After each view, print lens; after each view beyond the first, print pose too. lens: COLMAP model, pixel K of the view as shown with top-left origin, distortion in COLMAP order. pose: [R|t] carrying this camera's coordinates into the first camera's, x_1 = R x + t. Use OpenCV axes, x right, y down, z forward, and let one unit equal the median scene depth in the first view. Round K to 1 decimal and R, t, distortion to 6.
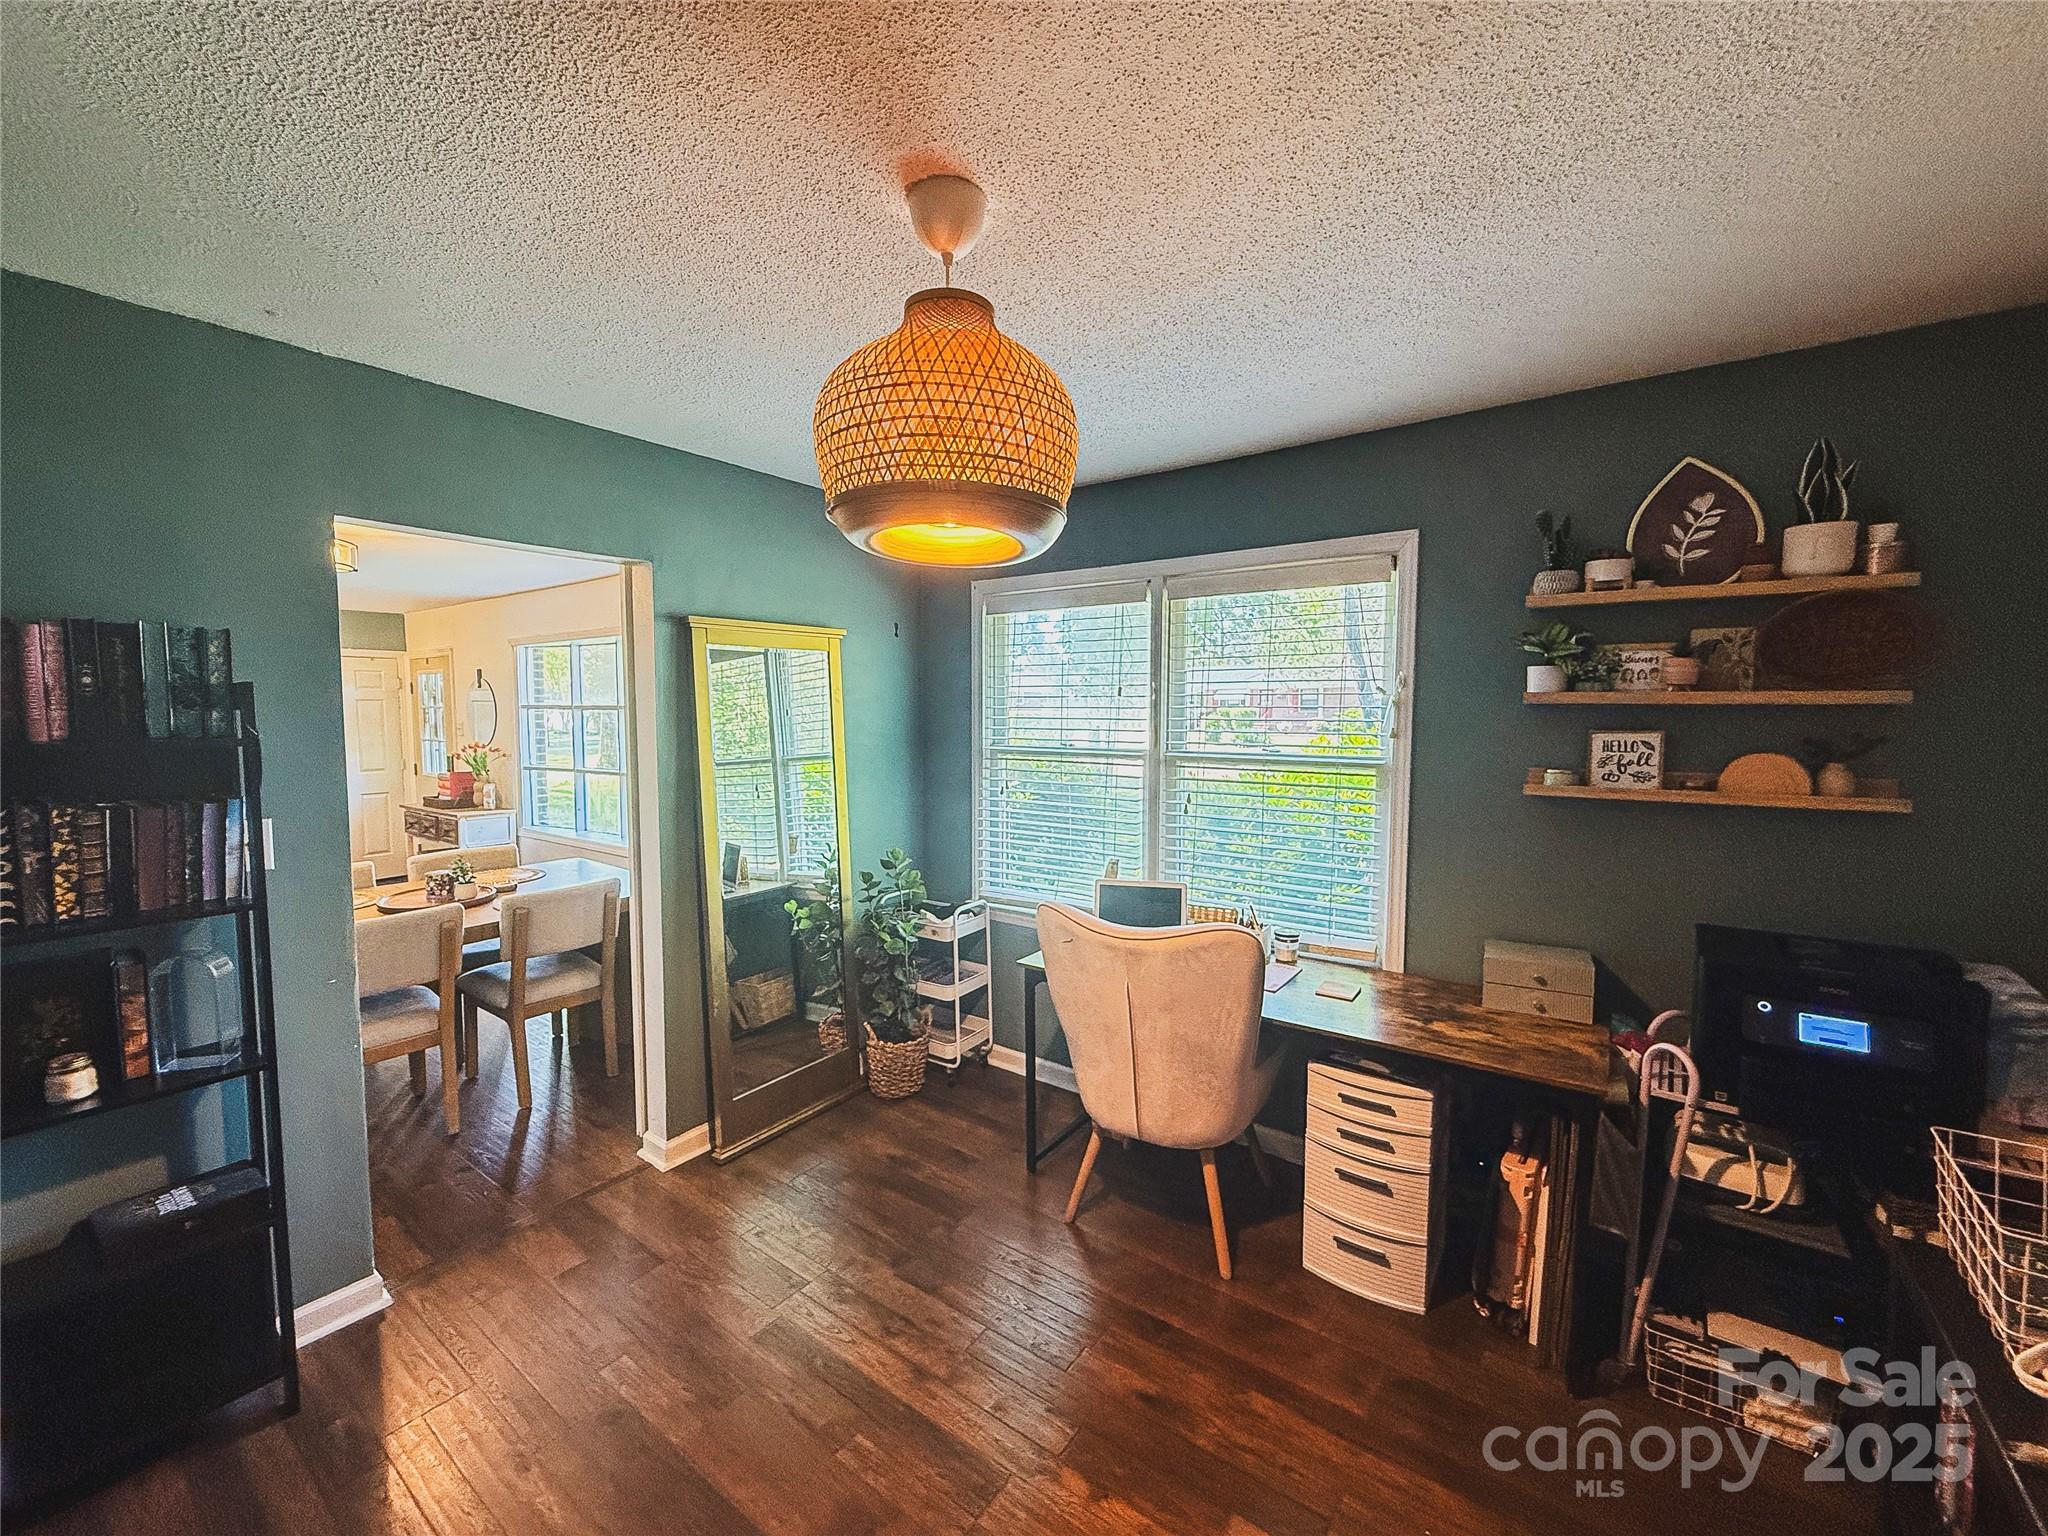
lens RADIAL K [[820.4, 0, 1024.0], [0, 820.4, 768.0], [0, 0, 1]] dist [-0.000046, -0.000089]
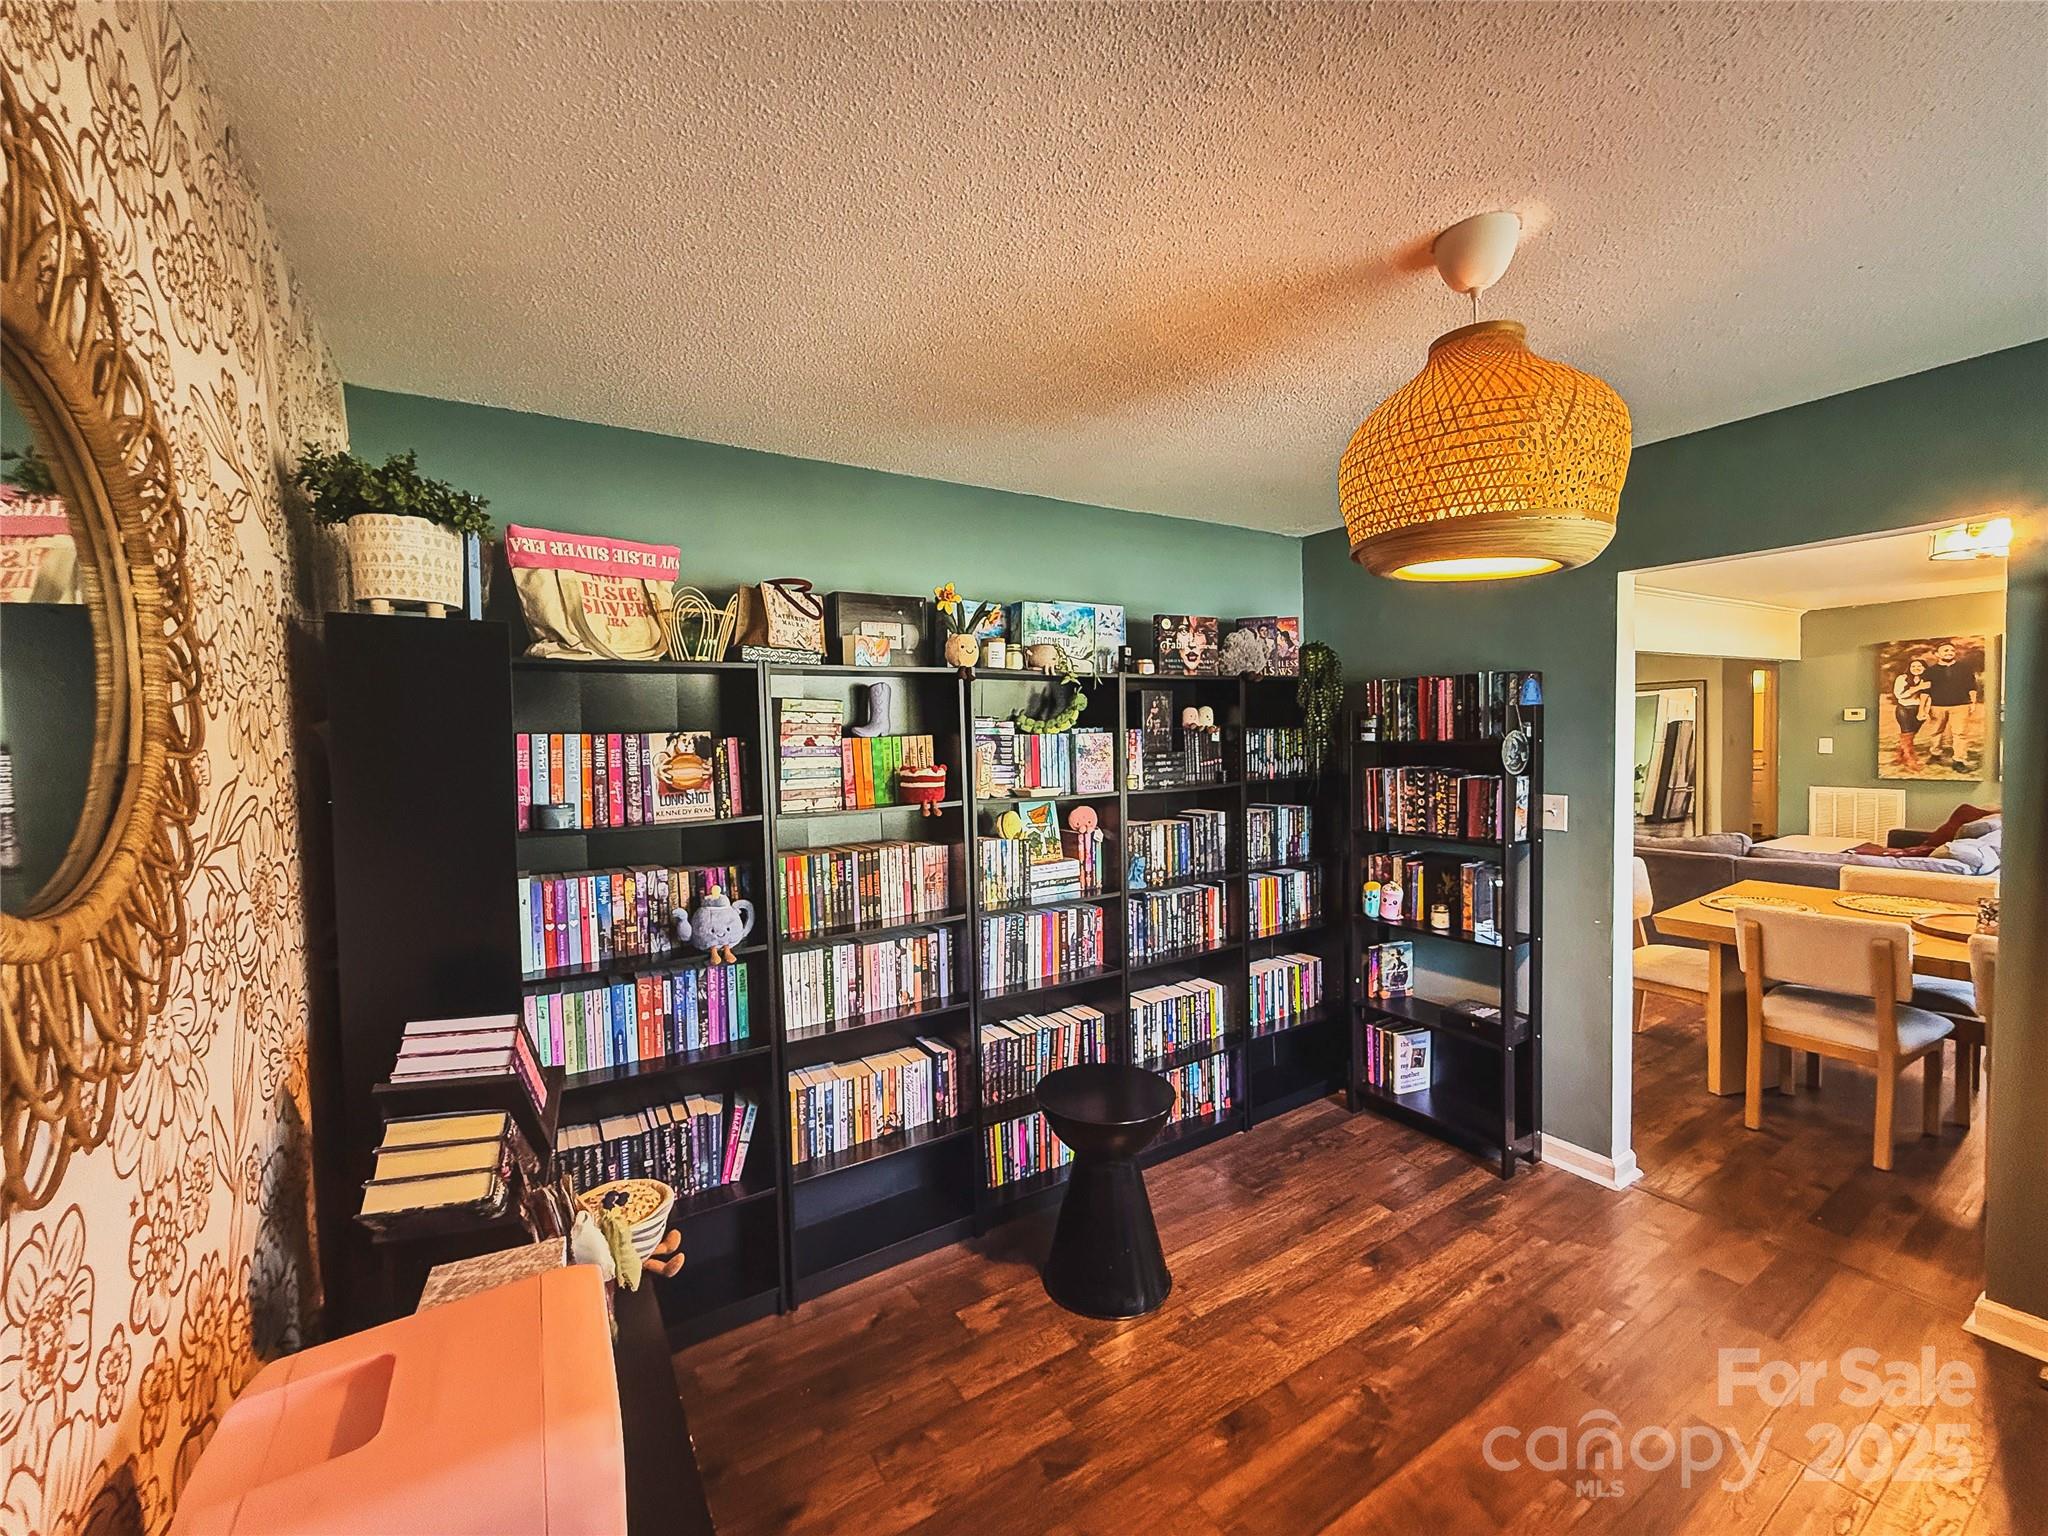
lens RADIAL K [[820.4, 0, 1024.0], [0, 820.4, 768.0], [0, 0, 1]] dist [-0.000046, -0.000089]
pose [[-0.361836, 0.048822, -0.930962, 0.958534], [-0.040262, 0.996878, 0.067927, -0.058740], [0.931372, 0.062060, -0.358741, 0.760265]]
